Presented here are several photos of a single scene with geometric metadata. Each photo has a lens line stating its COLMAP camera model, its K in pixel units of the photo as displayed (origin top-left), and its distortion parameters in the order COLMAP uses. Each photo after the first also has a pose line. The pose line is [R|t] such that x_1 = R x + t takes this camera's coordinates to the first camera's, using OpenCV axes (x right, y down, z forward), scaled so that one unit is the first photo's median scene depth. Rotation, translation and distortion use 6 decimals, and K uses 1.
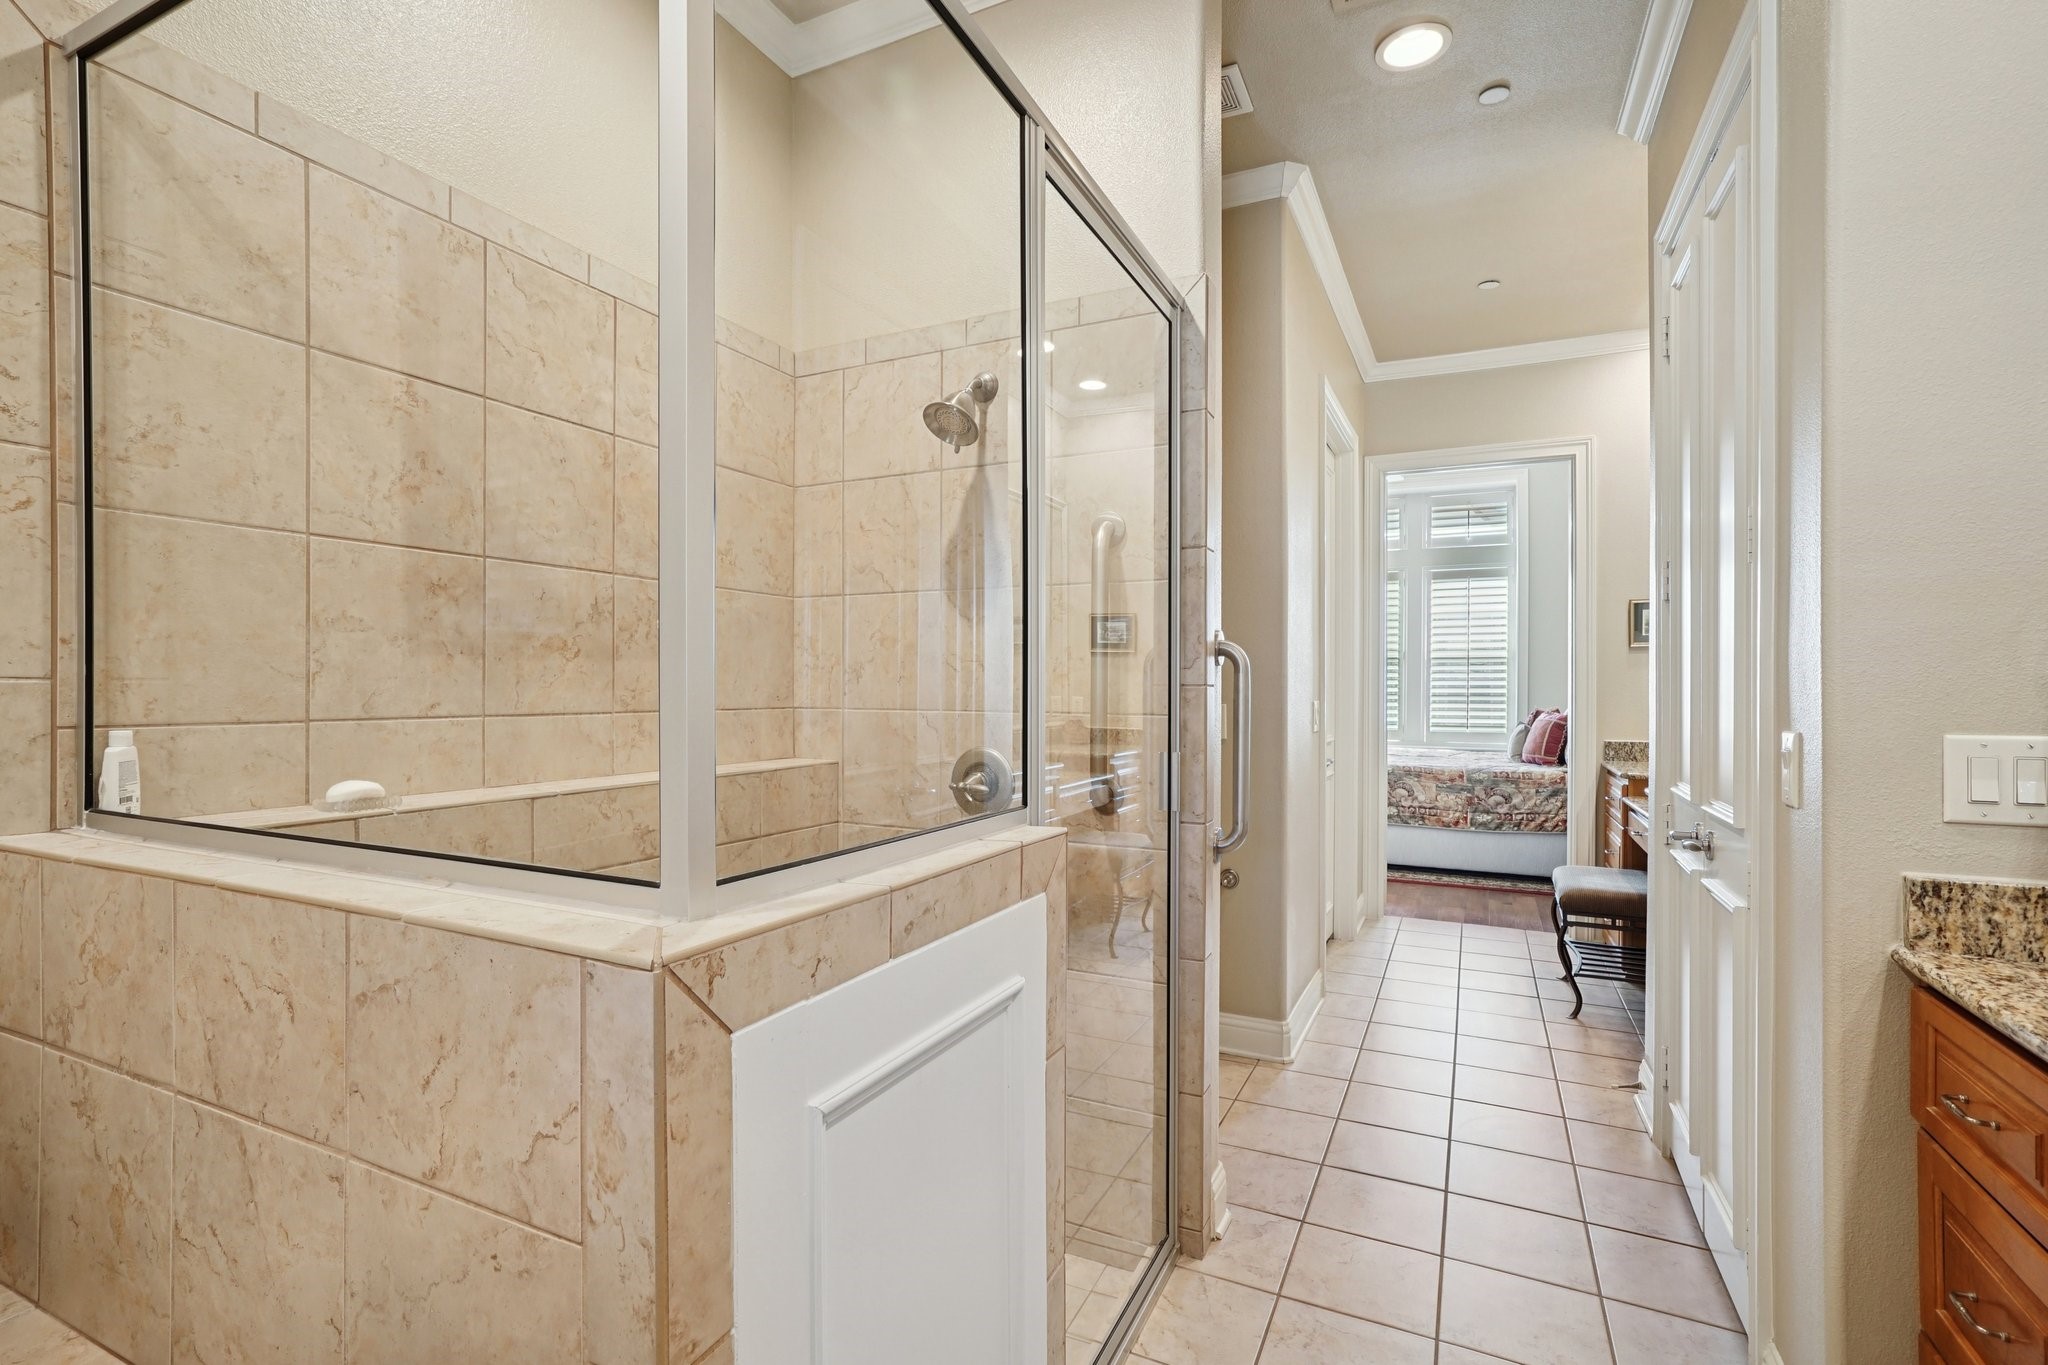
lens RADIAL K [[948.5, 0, 1011.9], [0, 948.5, 683.6], [0, 0, 1]] dist [-0.032312, 0.018546]
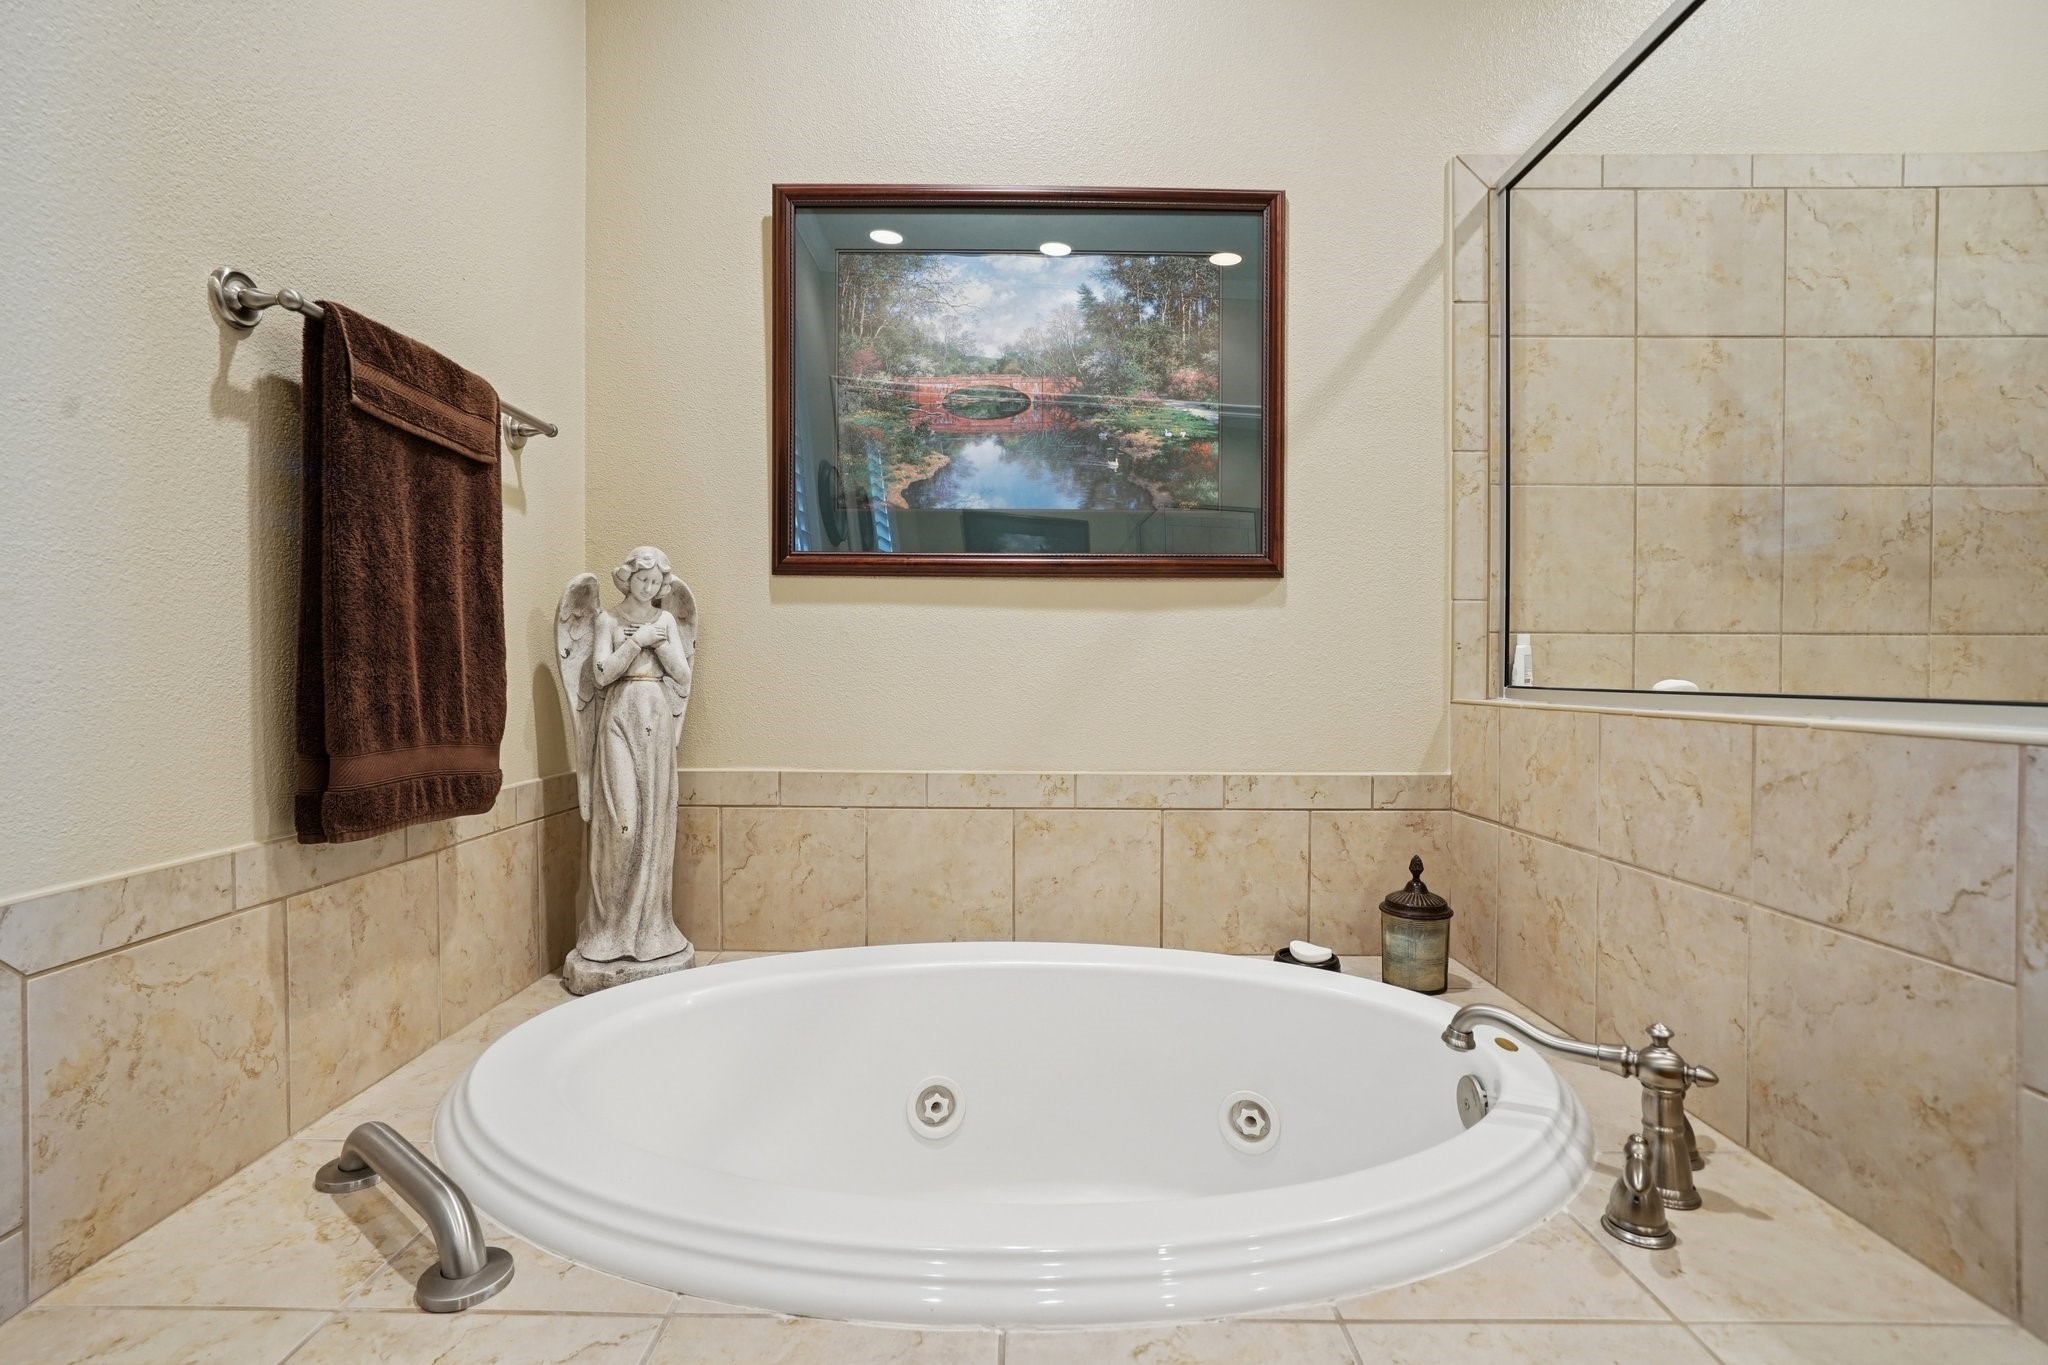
lens RADIAL K [[948.5, 0, 1011.9], [0, 948.5, 683.6], [0, 0, 1]] dist [-0.032312, 0.018546]
pose [[0.435326, 0.011211, -0.900203, 0.033279], [0.001741, 0.999910, 0.013295, 0.112303], [0.900271, -0.007355, 0.435267, -0.390724]]
